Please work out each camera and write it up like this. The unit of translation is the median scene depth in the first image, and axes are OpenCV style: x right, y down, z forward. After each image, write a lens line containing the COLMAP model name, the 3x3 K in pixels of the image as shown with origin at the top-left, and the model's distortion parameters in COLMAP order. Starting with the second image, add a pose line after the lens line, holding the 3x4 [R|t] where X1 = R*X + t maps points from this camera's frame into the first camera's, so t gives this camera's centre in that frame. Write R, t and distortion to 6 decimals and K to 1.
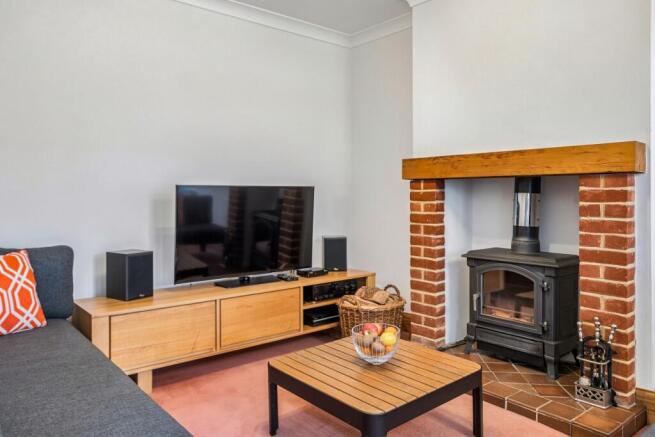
lens RADIAL K [[468.4, 0, 327.5], [0, 468.4, 197.7], [0, 0, 1]] dist [0.021548, -0.001851]
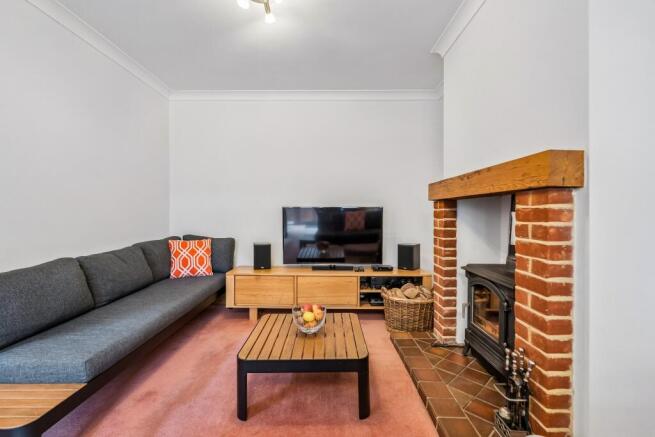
lens RADIAL K [[300.2, 0, 327.4], [0, 300.2, 216.3], [0, 0, 1]] dist [0.003783, -0.000594]
pose [[0.763623, 0.008855, -0.645602, 0.606640], [-0.005311, 0.999958, 0.007434, -0.003088], [0.645641, -0.002248, 0.763638, 0.294104]]
